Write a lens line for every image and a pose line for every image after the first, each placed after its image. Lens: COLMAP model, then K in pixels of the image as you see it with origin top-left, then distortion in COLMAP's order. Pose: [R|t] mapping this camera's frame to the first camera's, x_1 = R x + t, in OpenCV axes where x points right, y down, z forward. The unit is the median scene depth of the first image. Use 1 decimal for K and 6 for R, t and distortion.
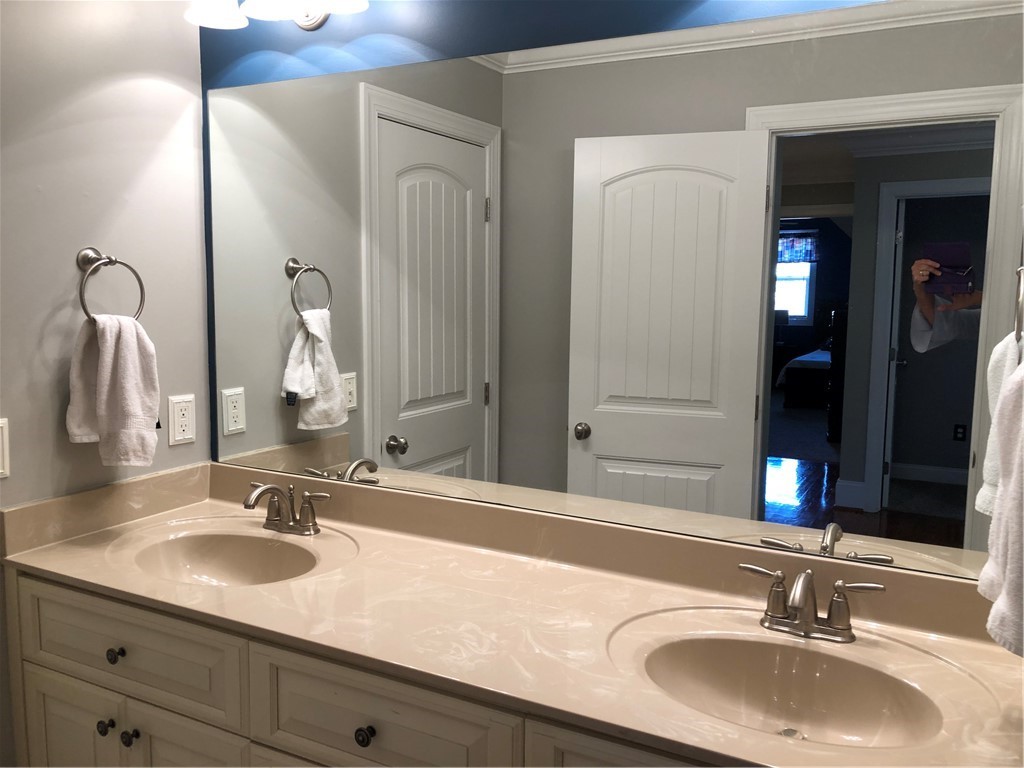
lens RADIAL K [[831.9, 0, 514.3], [0, 831.9, 383.3], [0, 0, 1]] dist [0.063959, -0.105369]
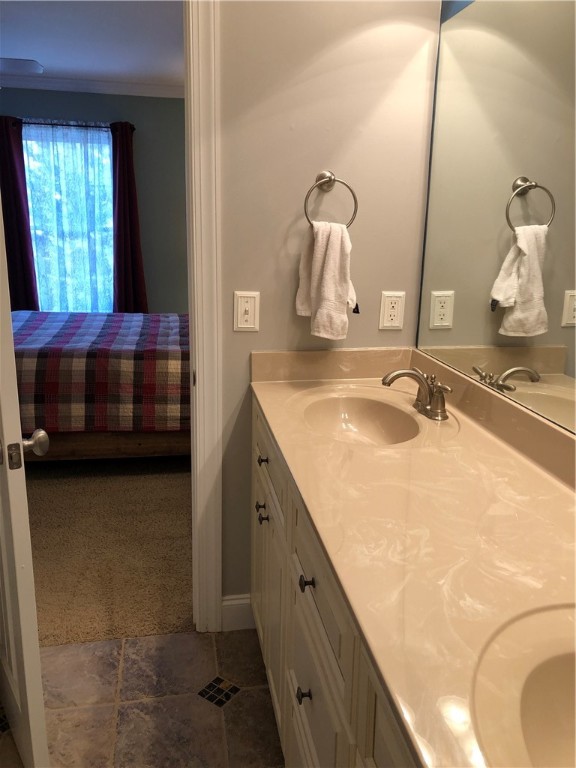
lens RADIAL K [[623.9, 0, 289.4], [0, 623.9, 383.6], [0, 0, 1]] dist [0.063959, -0.105369]
pose [[0.623518, 0.199106, -0.756031, 0.246861], [-0.100896, 0.979433, 0.174730, 0.001337], [0.775271, -0.032667, 0.630783, 0.270459]]
